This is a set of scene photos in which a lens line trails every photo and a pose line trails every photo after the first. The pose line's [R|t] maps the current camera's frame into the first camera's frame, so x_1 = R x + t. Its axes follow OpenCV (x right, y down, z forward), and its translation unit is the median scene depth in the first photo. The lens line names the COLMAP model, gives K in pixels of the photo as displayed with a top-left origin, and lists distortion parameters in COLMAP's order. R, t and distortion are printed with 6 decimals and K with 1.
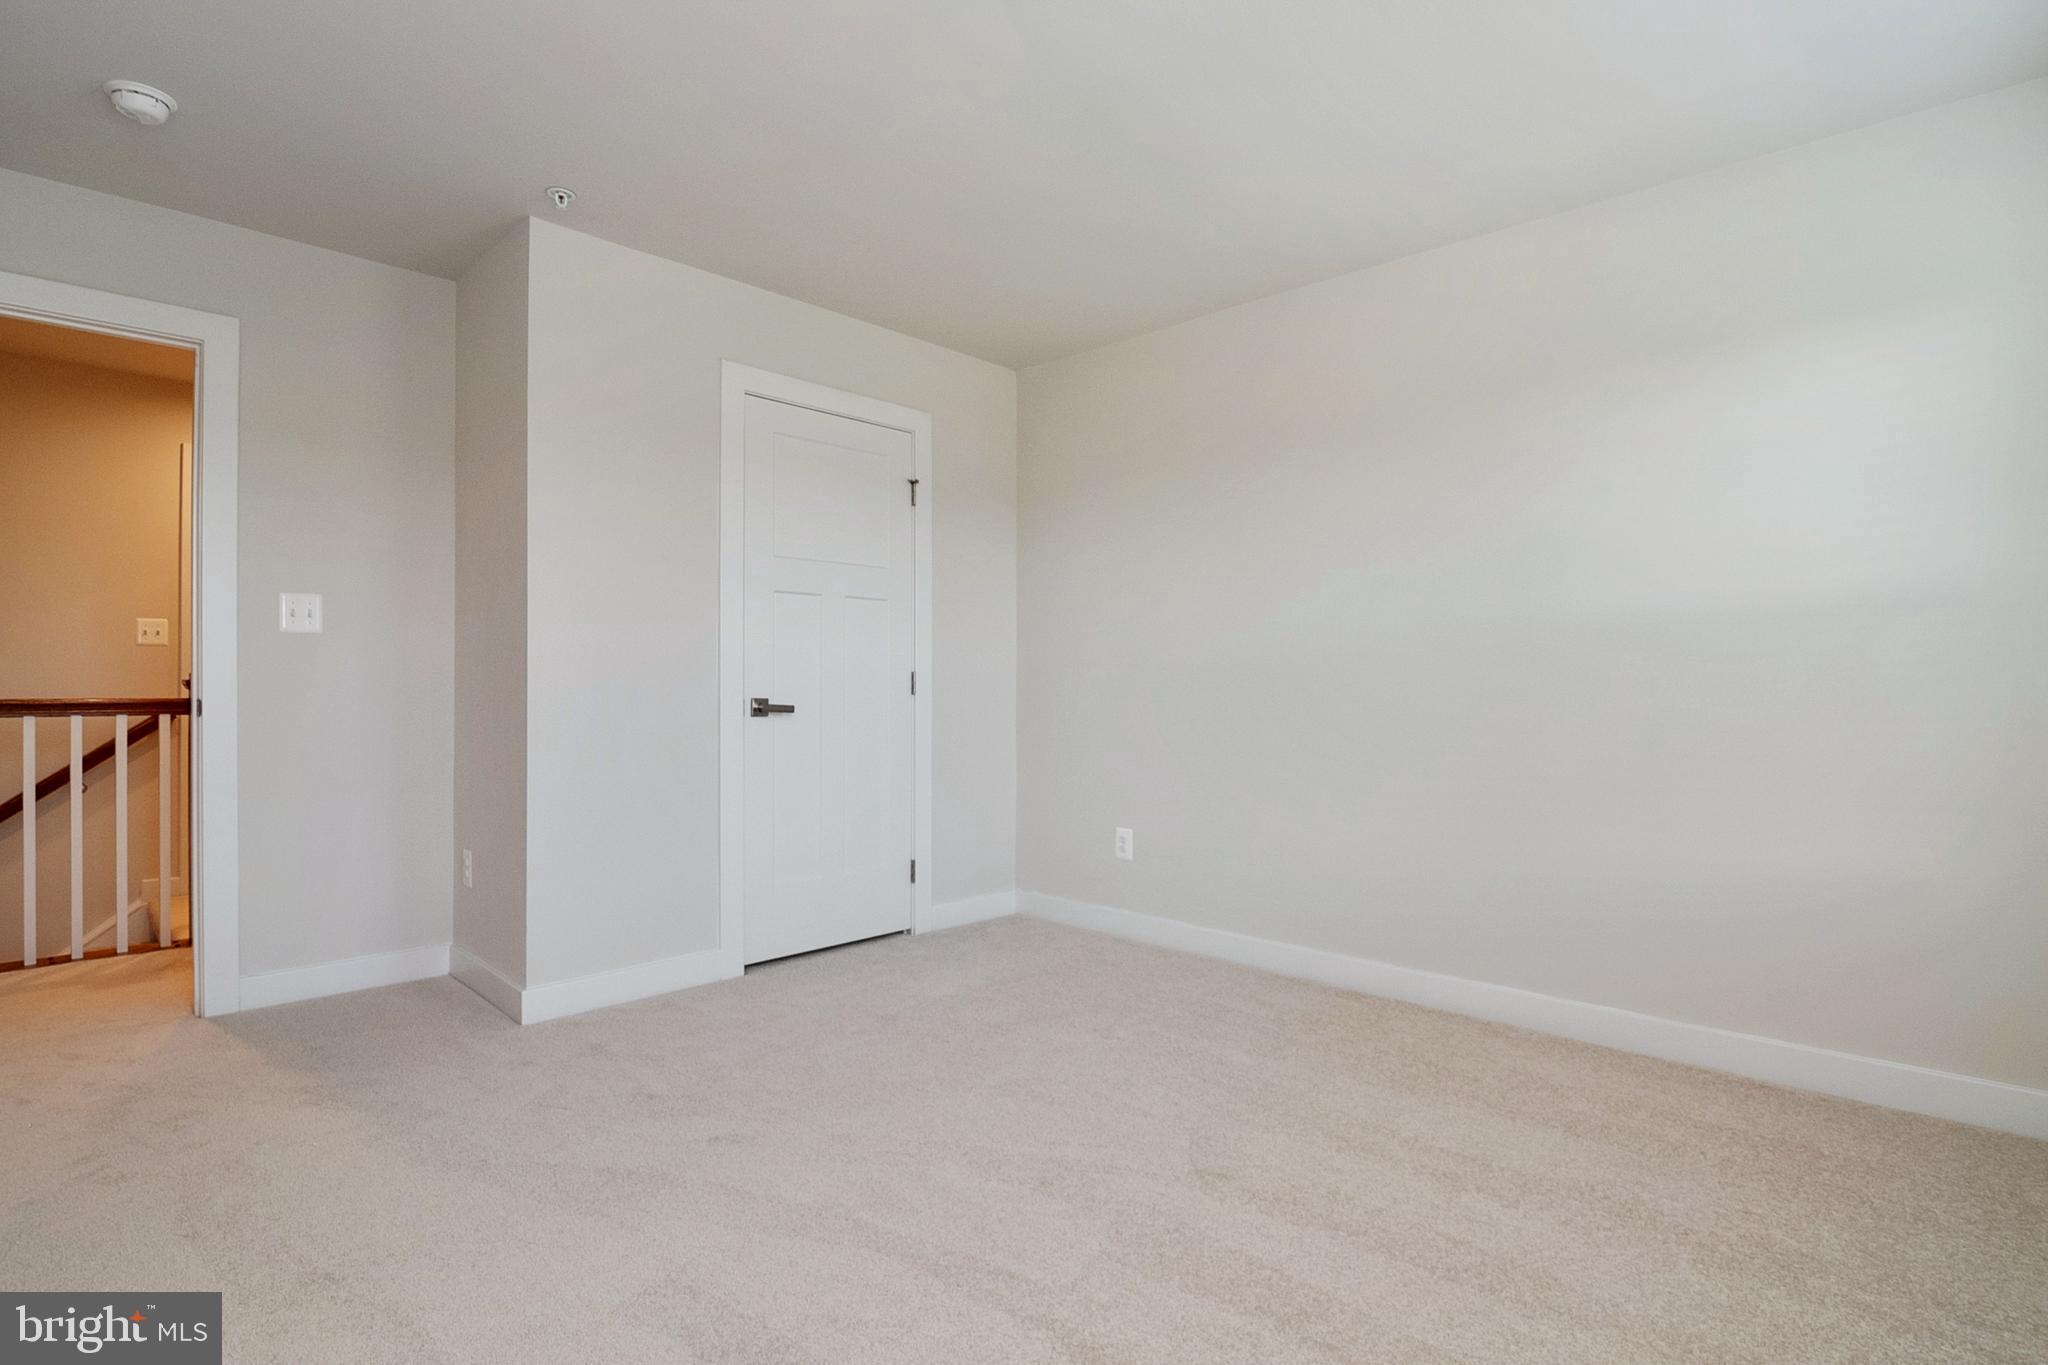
lens RADIAL K [[1004.0, 0, 1025.0], [0, 1004.0, 671.8], [0, 0, 1]] dist [-0.018274, -0.000810]
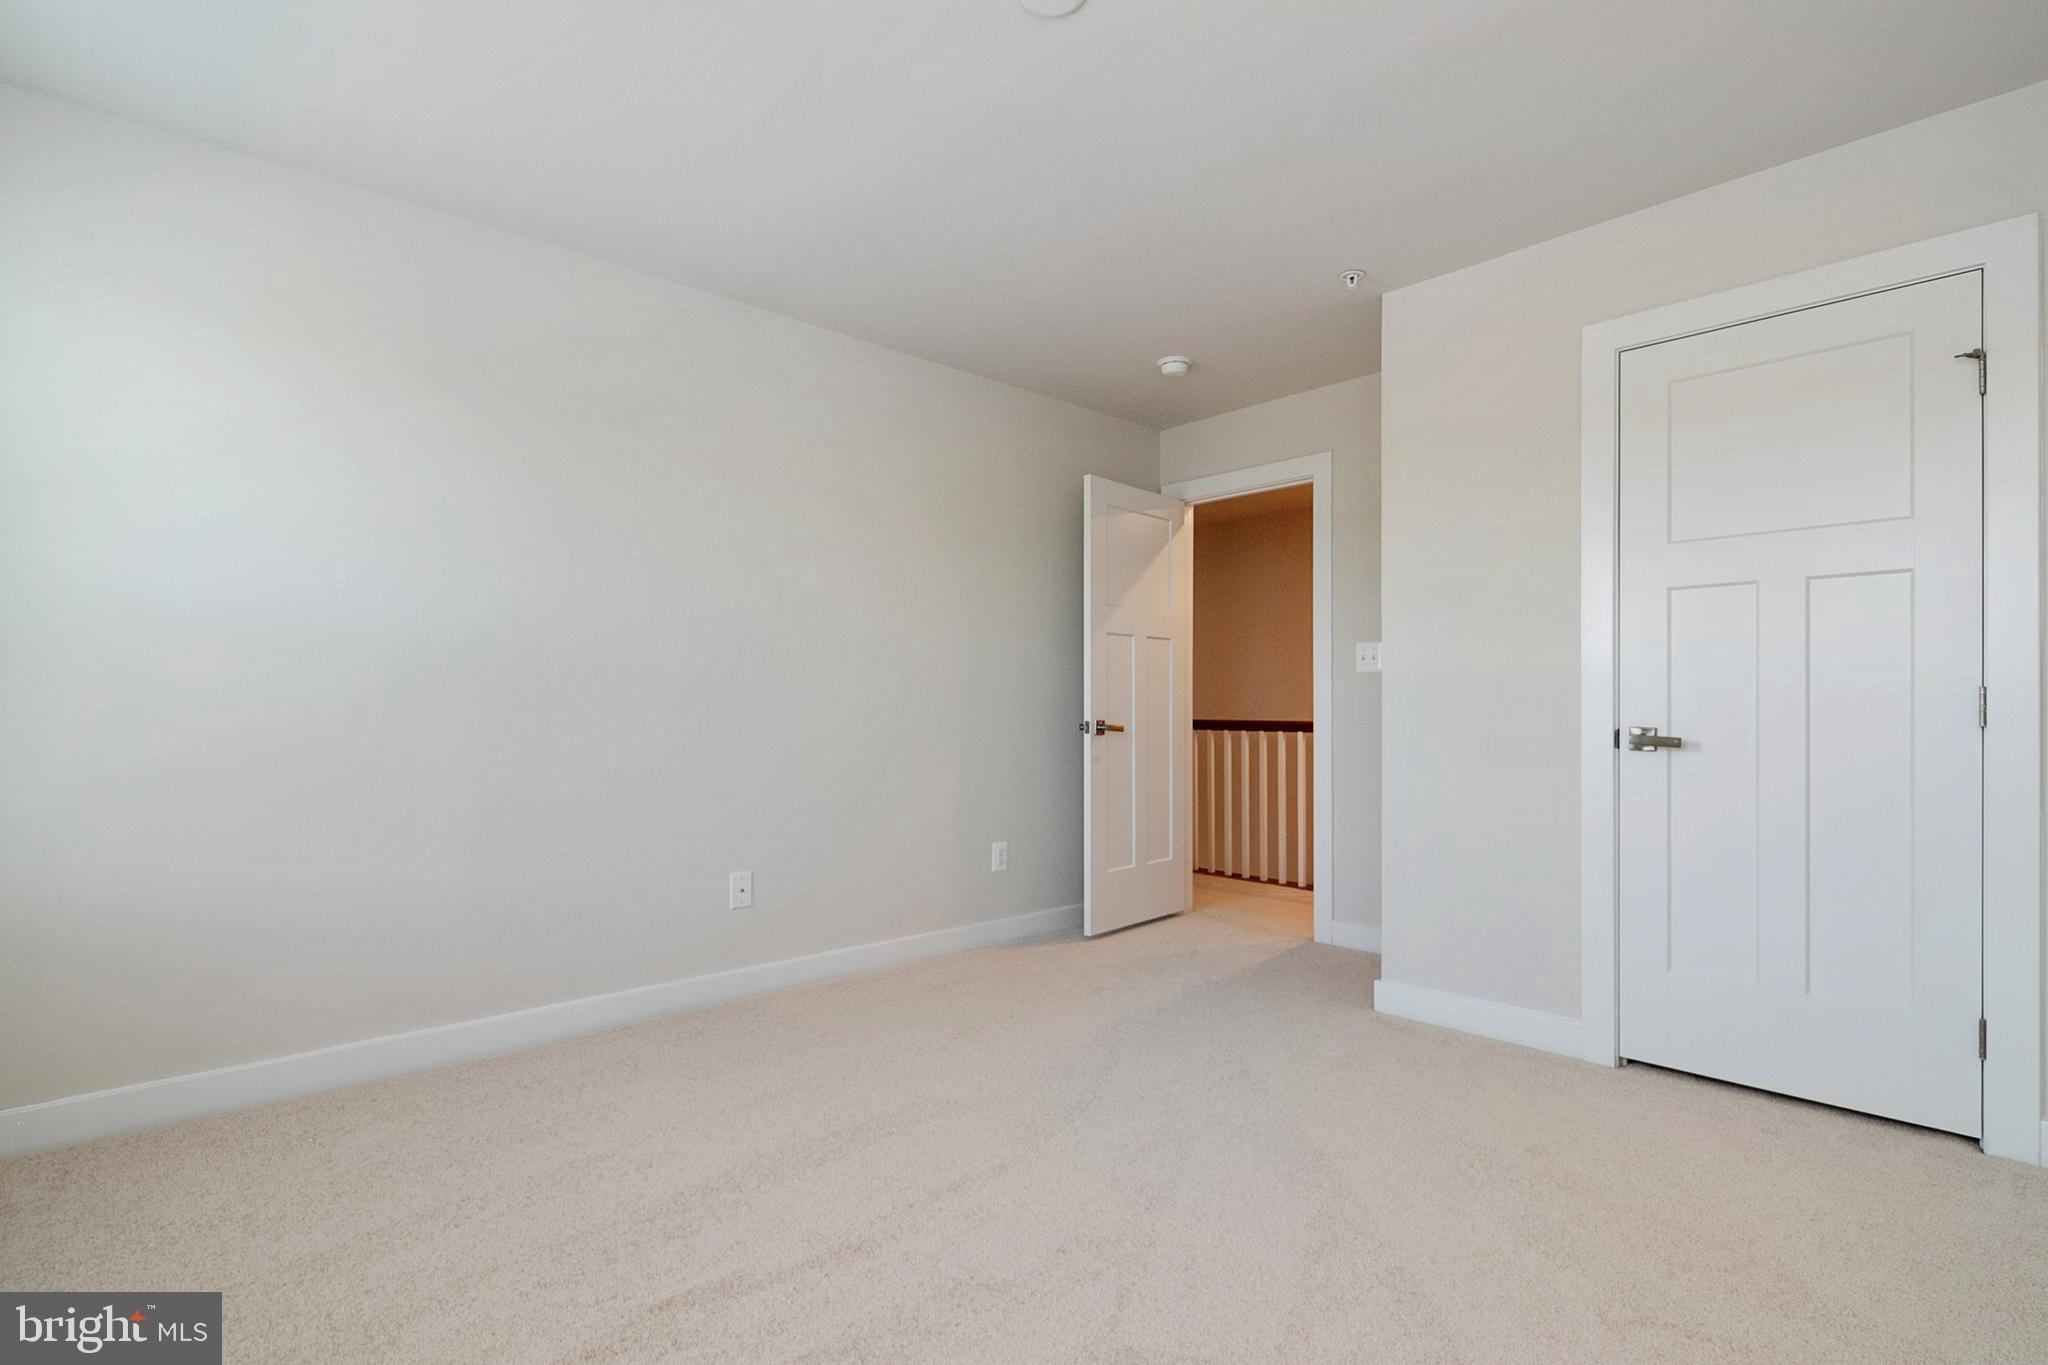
lens RADIAL K [[1004.0, 0, 1015.1], [0, 1004.0, 704.2], [0, 0, 1]] dist [-0.018274, -0.000810]
pose [[-0.070868, -0.009570, -0.997440, 0.661840], [0.008772, 0.999909, -0.010217, 0.013381], [0.997447, -0.009474, -0.070777, 0.671448]]
